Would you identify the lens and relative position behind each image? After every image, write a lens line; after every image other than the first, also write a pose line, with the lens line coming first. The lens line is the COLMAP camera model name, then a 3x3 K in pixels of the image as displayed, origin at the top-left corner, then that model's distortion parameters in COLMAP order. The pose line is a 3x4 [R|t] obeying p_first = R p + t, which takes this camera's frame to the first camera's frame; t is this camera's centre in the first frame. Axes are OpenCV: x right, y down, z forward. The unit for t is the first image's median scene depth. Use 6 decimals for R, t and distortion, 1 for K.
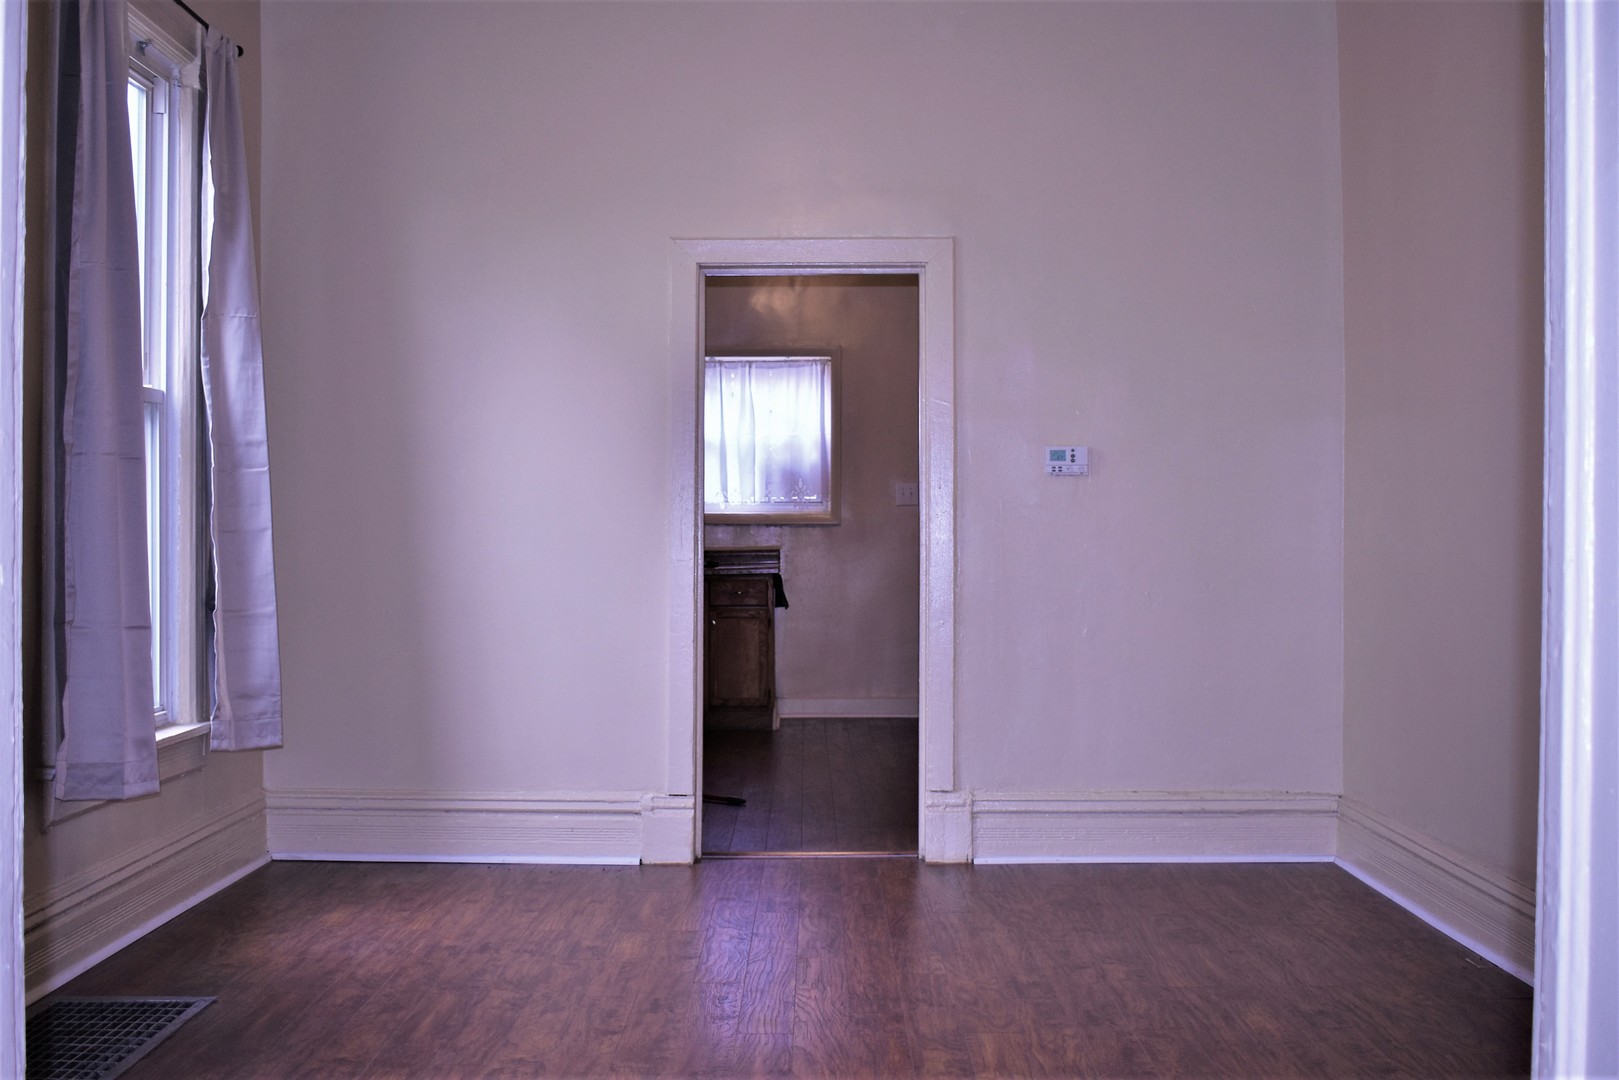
lens RADIAL K [[1732.6, 0, 809.5], [0, 1732.6, 540.0], [0, 0, 1]] dist [-0.068240, 0.002486]
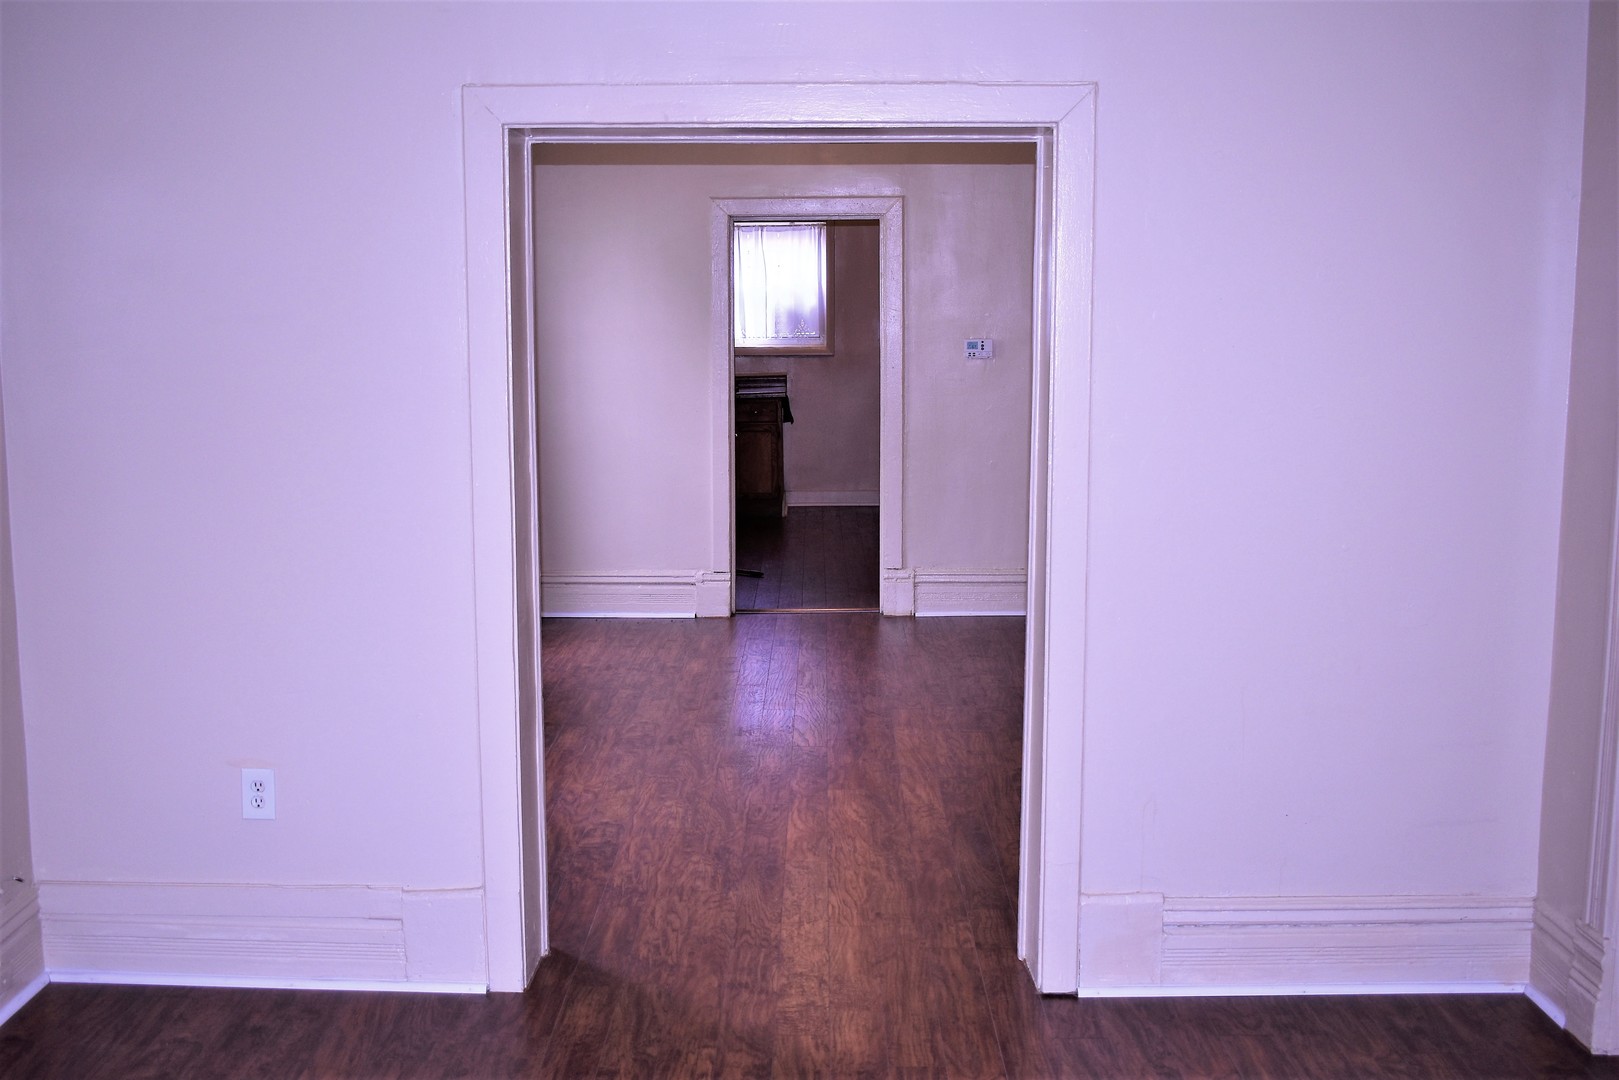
lens RADIAL K [[1732.6, 0, 809.5], [0, 1732.6, 540.0], [0, 0, 1]] dist [-0.068240, 0.002486]
pose [[0.999975, -0.004467, -0.005538, 0.010916], [0.005189, 0.990398, 0.138148, -0.089197], [0.004868, -0.138173, 0.990396, -0.496458]]
